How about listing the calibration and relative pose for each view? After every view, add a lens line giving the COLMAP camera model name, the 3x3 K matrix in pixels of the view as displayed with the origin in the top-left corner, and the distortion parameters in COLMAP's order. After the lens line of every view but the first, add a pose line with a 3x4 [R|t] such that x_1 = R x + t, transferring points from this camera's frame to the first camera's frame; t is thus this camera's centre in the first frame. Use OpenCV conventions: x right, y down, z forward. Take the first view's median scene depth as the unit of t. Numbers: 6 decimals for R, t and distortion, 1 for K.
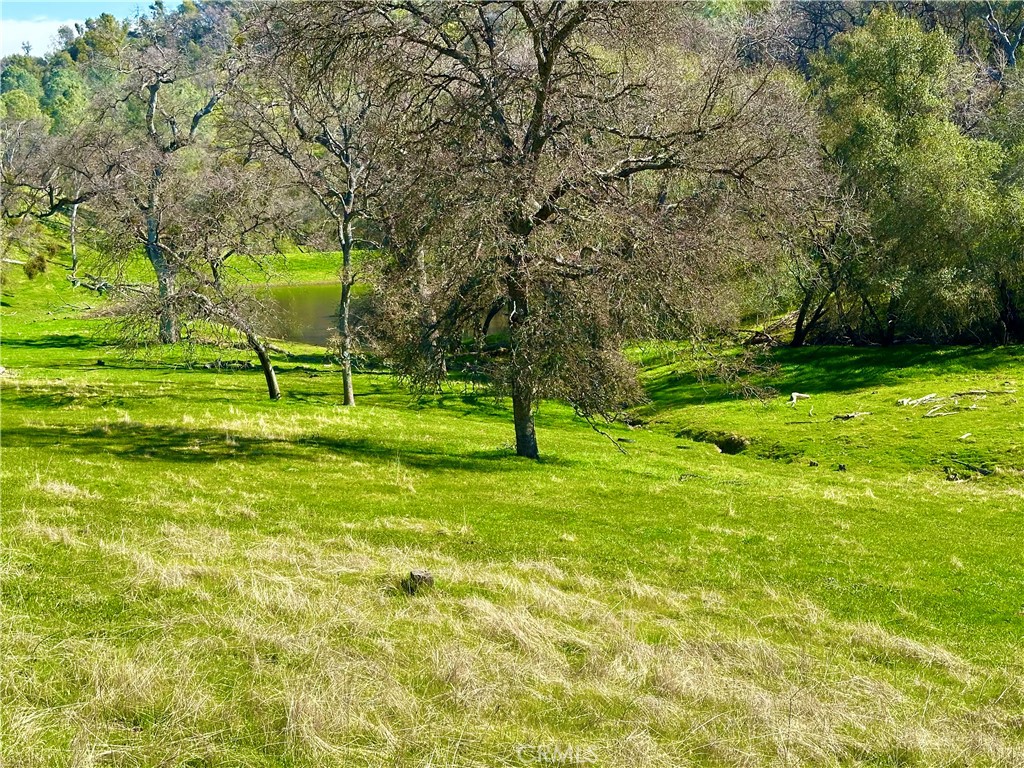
lens RADIAL K [[1423.2, 0, 518.2], [0, 1423.2, 381.5], [0, 0, 1]] dist [0.115171, 0.000000]
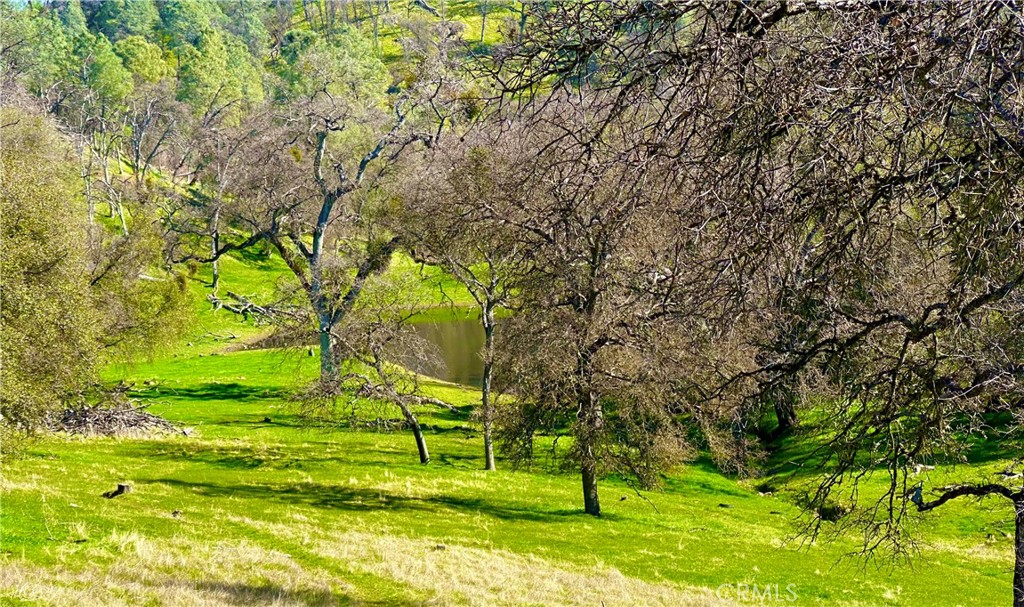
lens RADIAL K [[2260.8, 0, 510.8], [0, 2260.8, 302.7], [0, 0, 1]] dist [0.014316, 0.000000]
pose [[0.988446, 0.008159, -0.151356, 0.194304], [-0.015593, 0.998726, -0.047994, -0.034234], [0.150772, 0.049799, 0.987314, -0.892716]]
